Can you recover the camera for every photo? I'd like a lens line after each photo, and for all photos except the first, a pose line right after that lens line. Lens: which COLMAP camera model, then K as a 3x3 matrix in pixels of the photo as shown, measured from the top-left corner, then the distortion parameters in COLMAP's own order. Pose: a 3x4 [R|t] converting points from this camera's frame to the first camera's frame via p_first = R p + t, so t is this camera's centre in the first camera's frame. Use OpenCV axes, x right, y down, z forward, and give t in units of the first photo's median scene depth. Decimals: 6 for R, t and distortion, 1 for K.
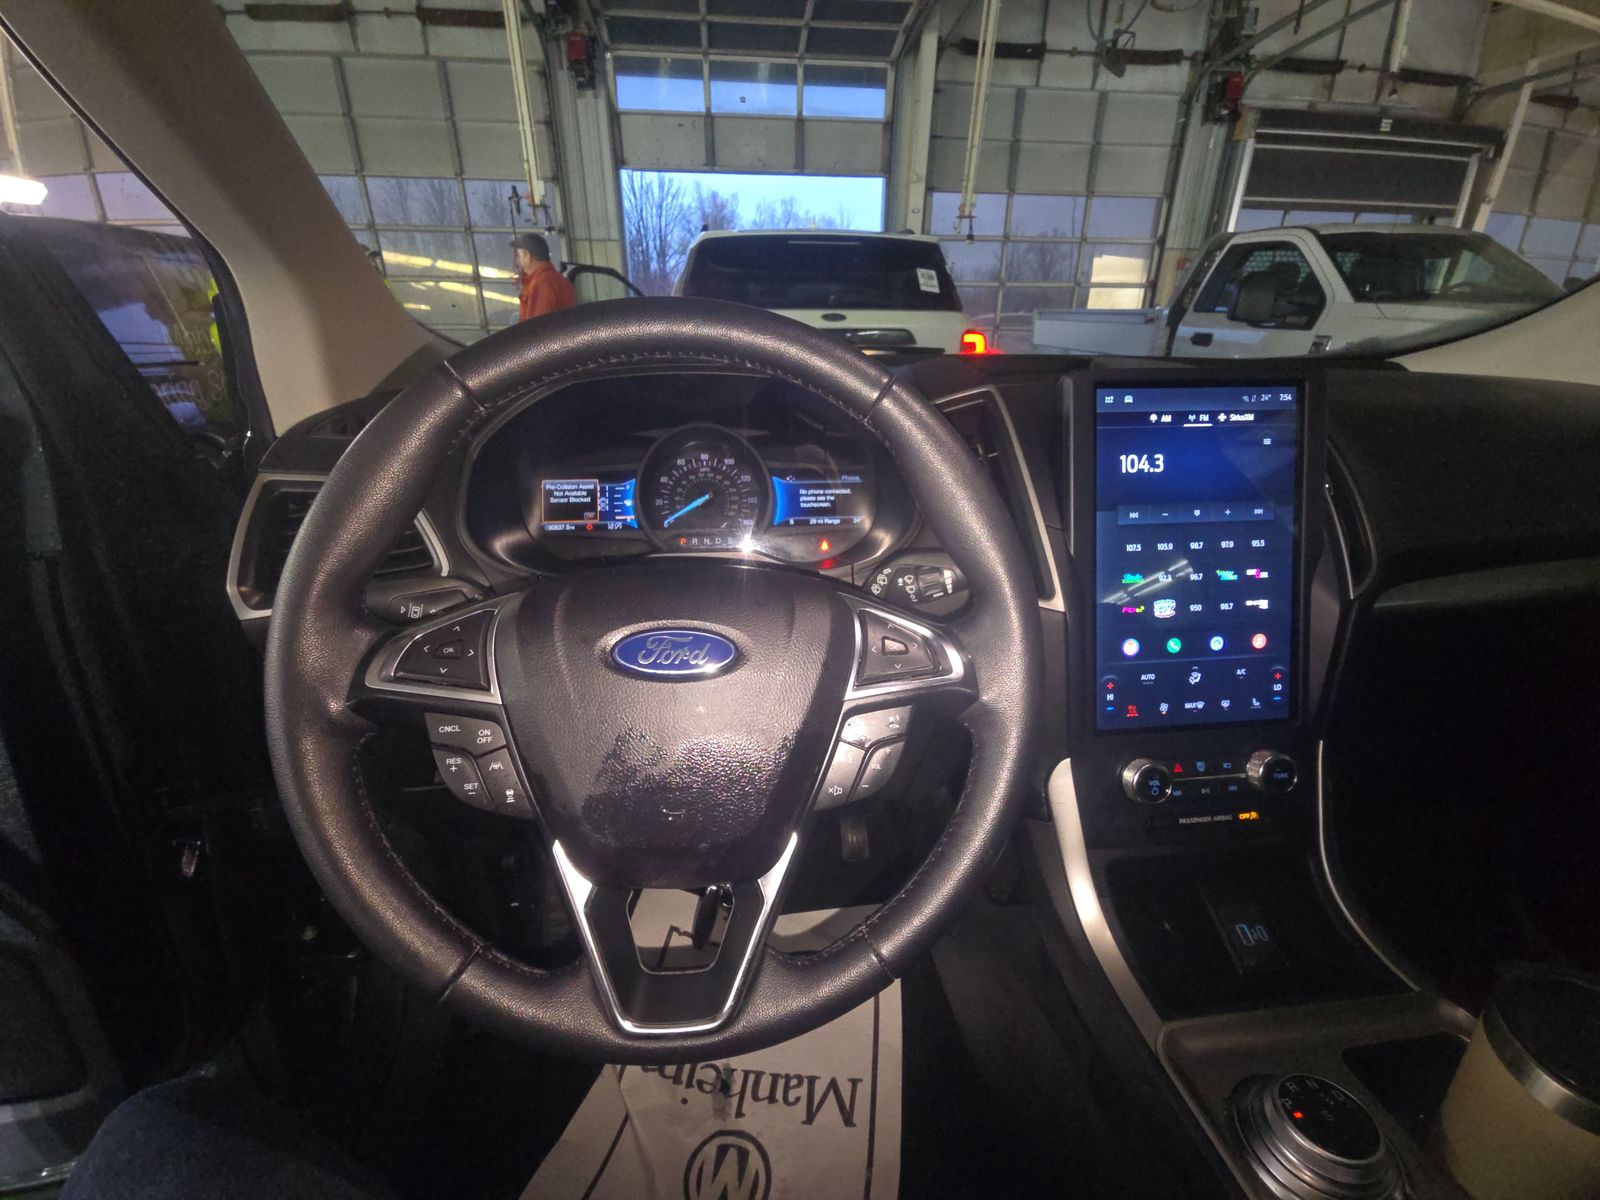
lens RADIAL K [[651.7, 0, 800.0], [0, 651.7, 600.0], [0, 0, 1]] dist [0.013911, -0.013334]
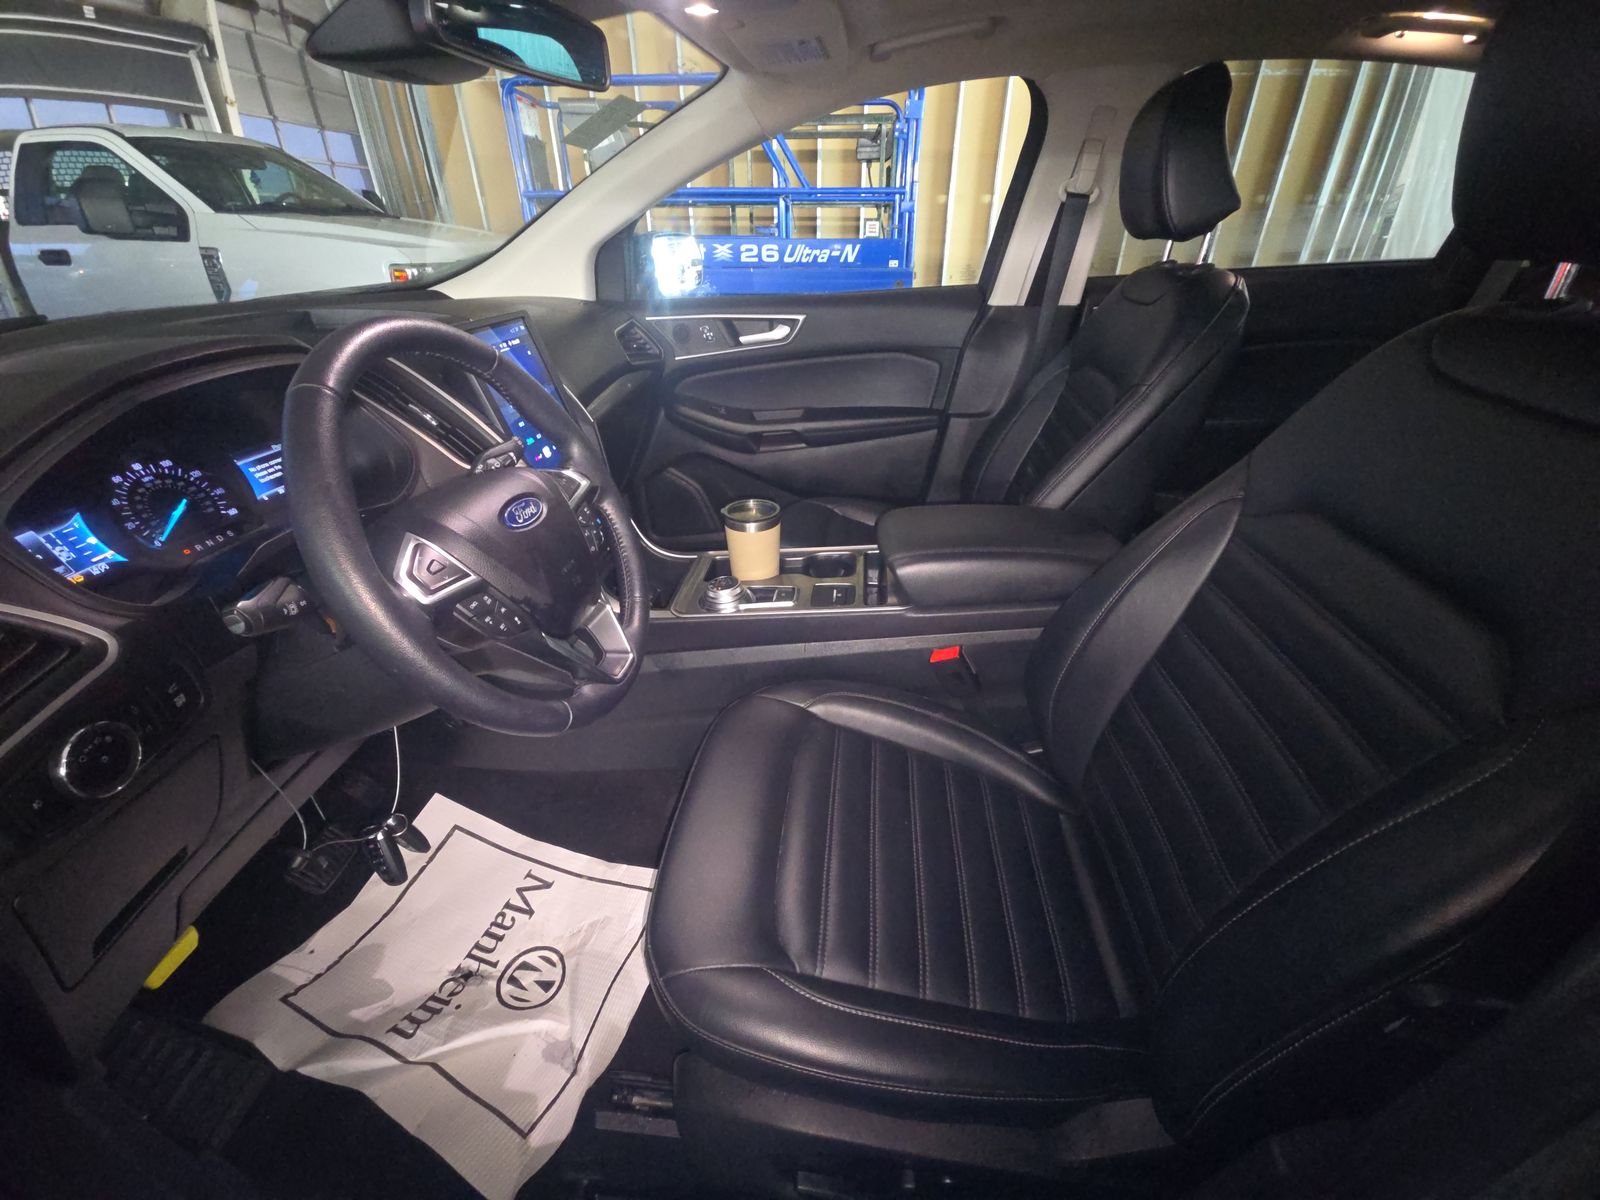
lens RADIAL K [[650.6, 0, 800.0], [0, 650.6, 600.0], [0, 0, 1]] dist [0.012940, -0.007534]
pose [[0.195291, -0.481920, 0.854175, -0.853793], [0.375233, 0.841393, 0.388919, -0.066597], [-0.906125, 0.244562, 0.345149, -0.137407]]
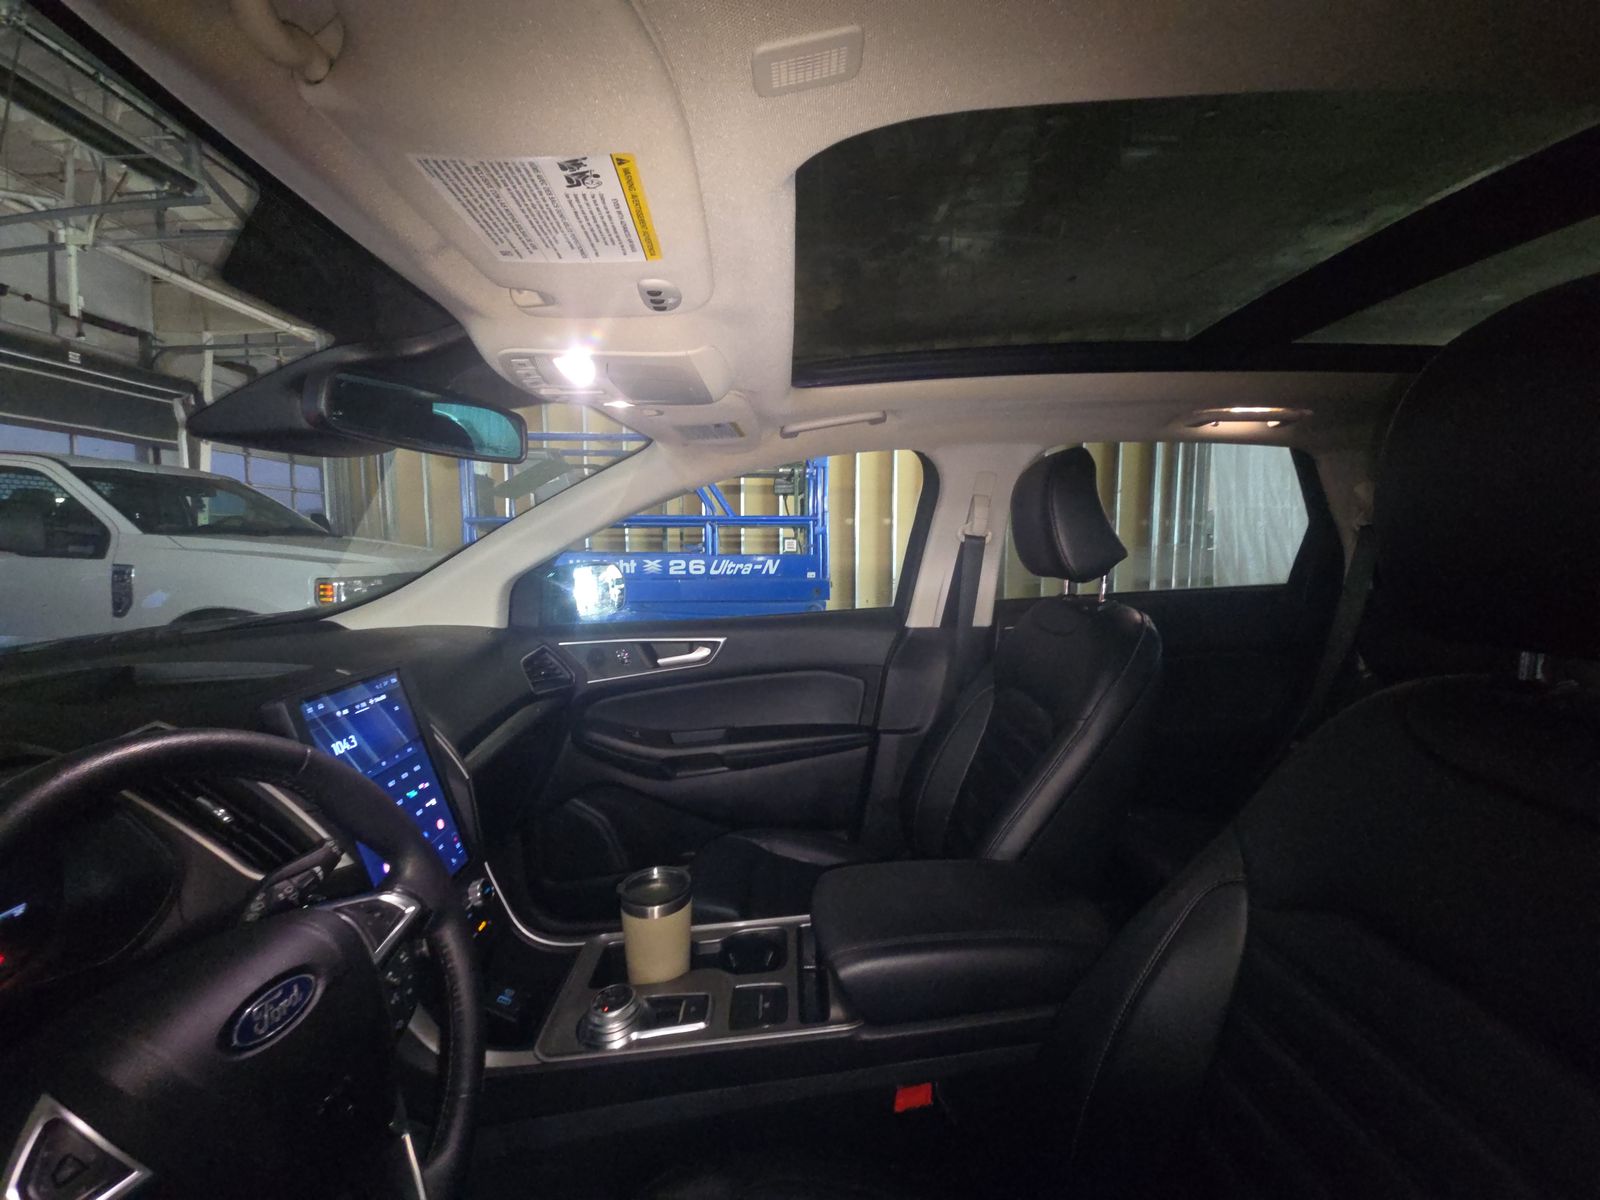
lens RADIAL K [[652.8, 0, 800.0], [0, 652.8, 600.0], [0, 0, 1]] dist [-0.001105, 0.000124]
pose [[0.086756, -0.089448, 0.992206, -0.610015], [0.379791, 0.923716, 0.050066, -0.153537], [-0.920995, 0.372487, 0.114110, -0.153333]]
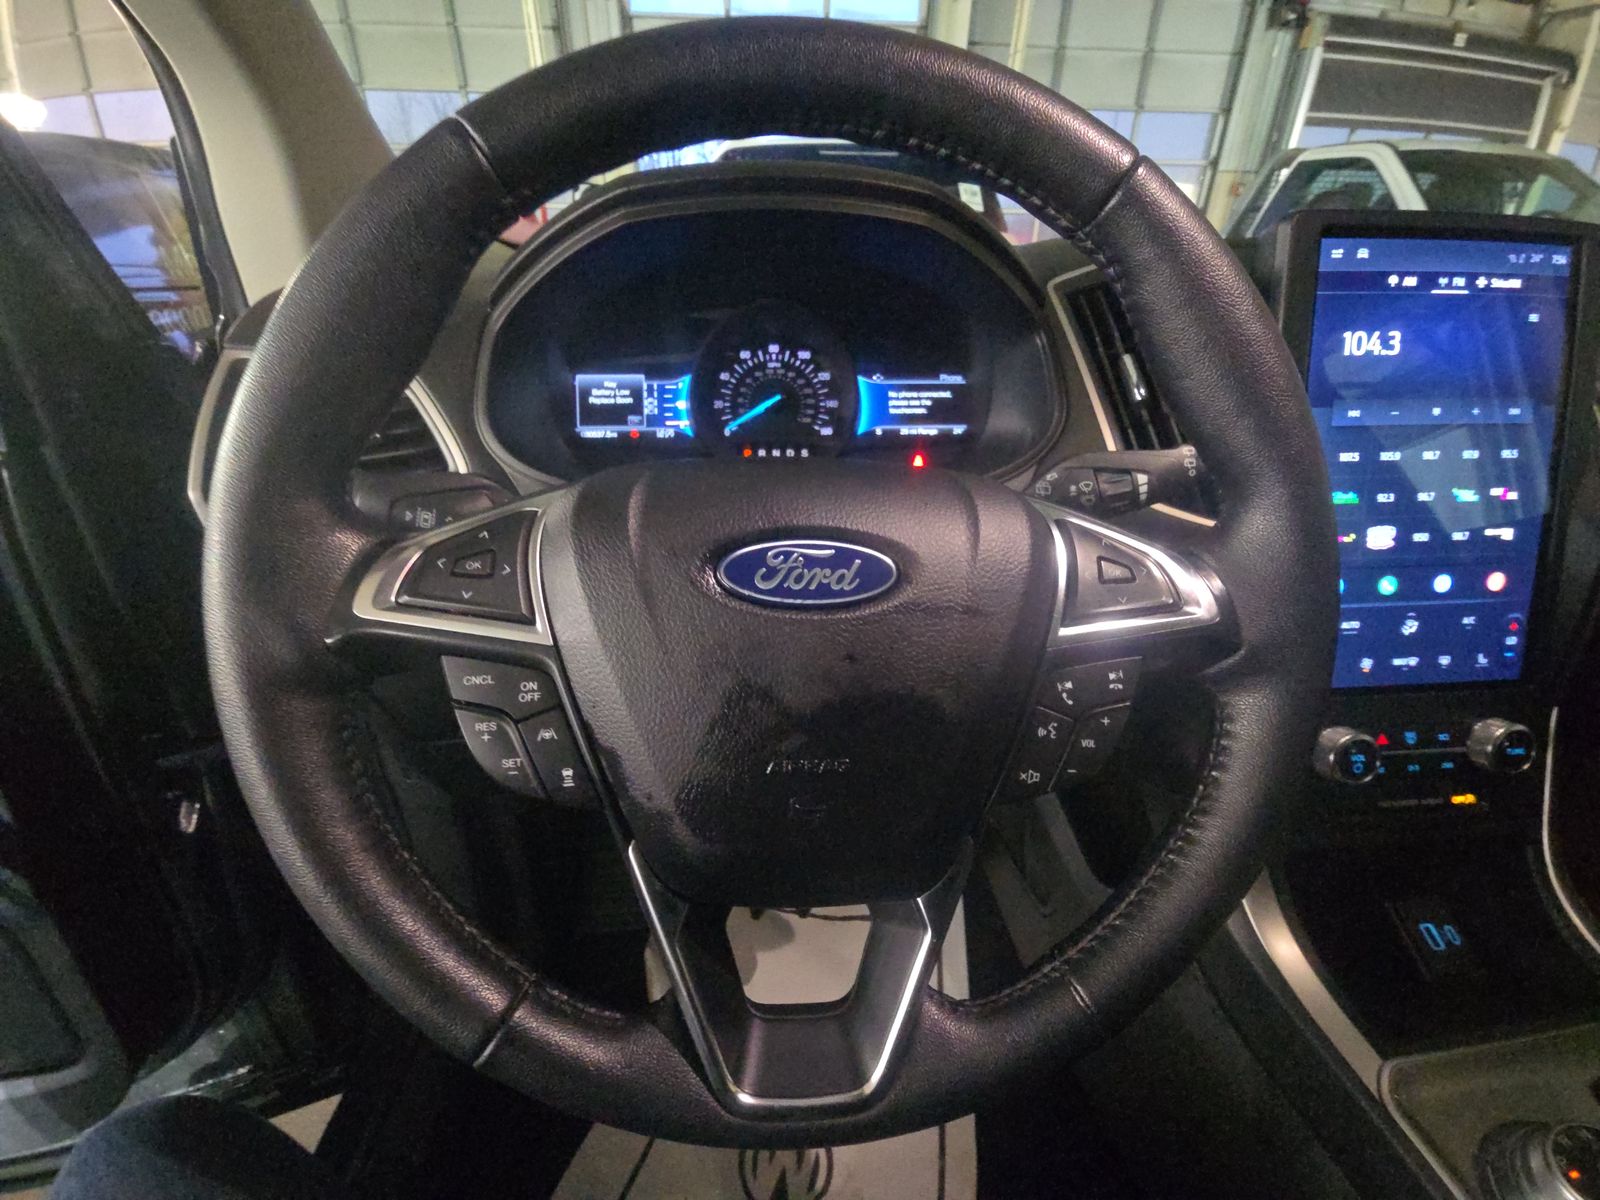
lens RADIAL K [[653.2, 0, 800.0], [0, 653.2, 600.0], [0, 0, 1]] dist [0.026920, -0.019461]
pose [[0.999621, 0.014925, -0.023134, -0.090072], [-0.013007, 0.996634, 0.080944, 0.026474], [0.024264, -0.080612, 0.996450, 0.161010]]
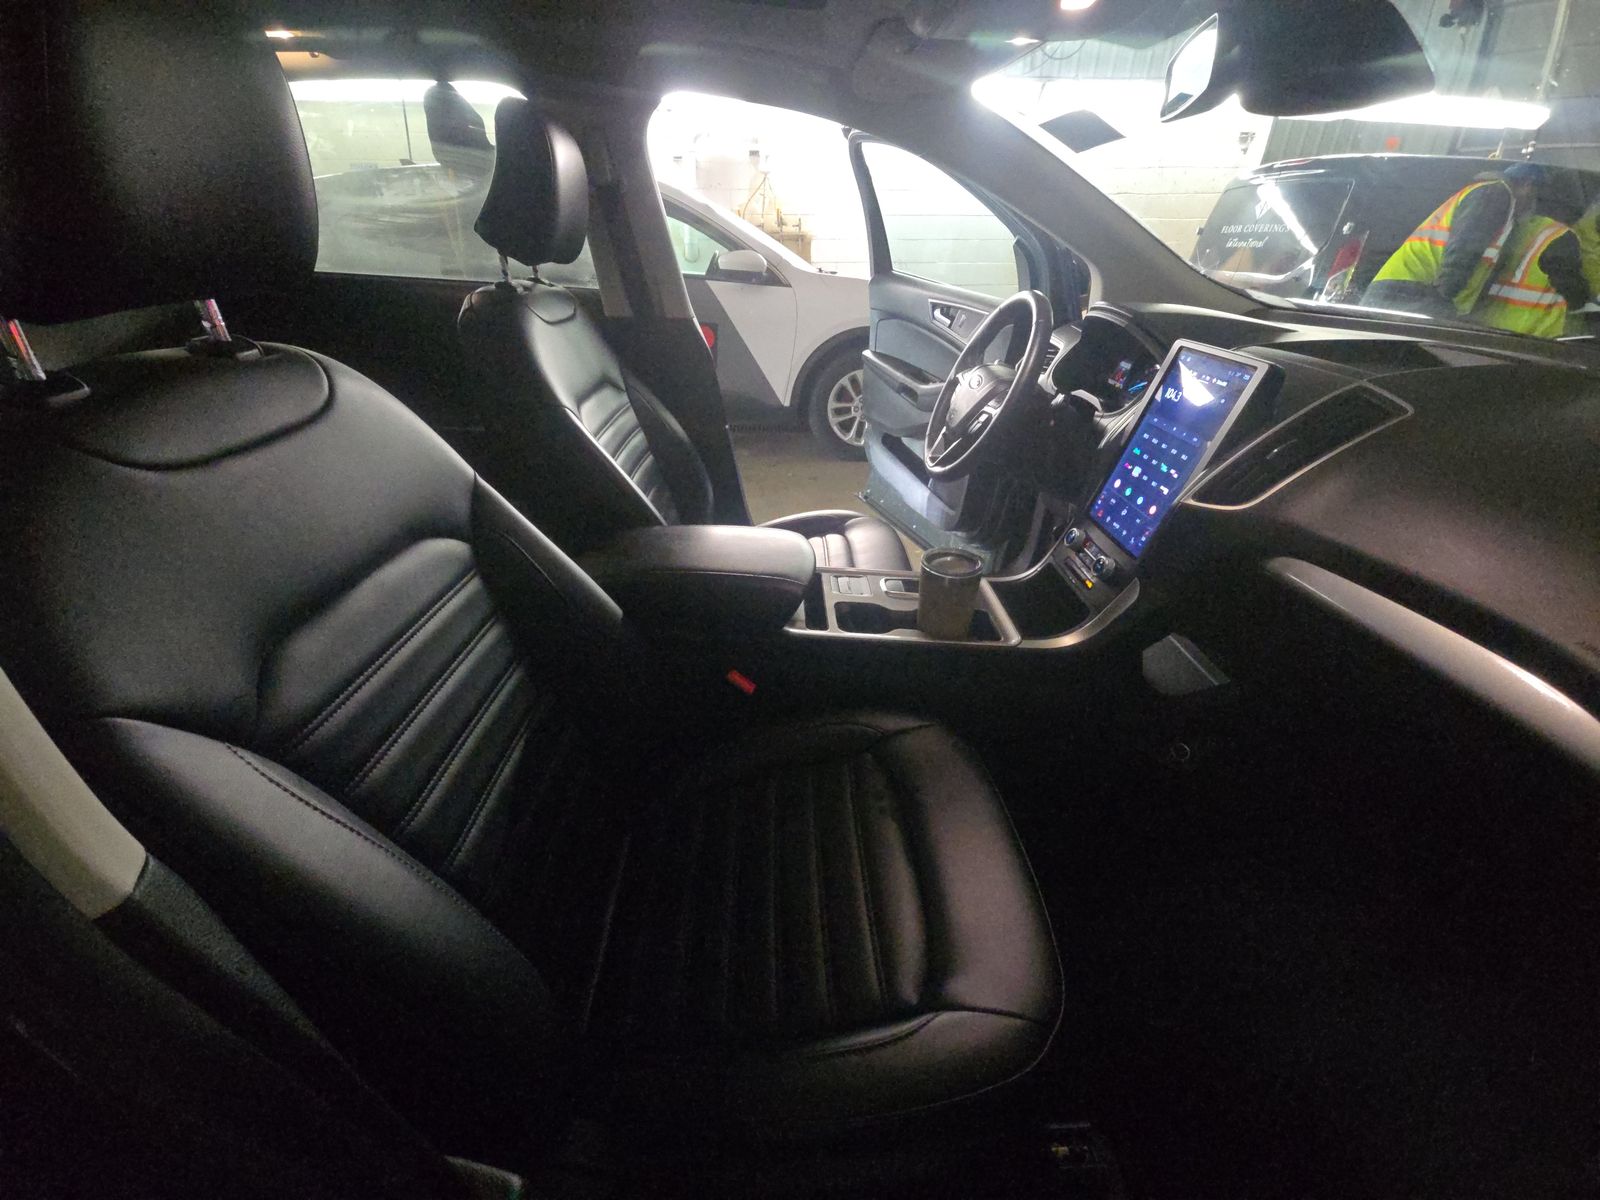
lens RADIAL K [[651.7, 0, 800.0], [0, 651.7, 600.0], [0, 0, 1]] dist [0.013911, -0.013334]
pose [[-0.075861, 0.493369, -0.866506, 1.972134], [-0.378591, 0.789683, 0.482773, -0.191545], [0.922450, 0.364675, 0.126879, -0.004205]]
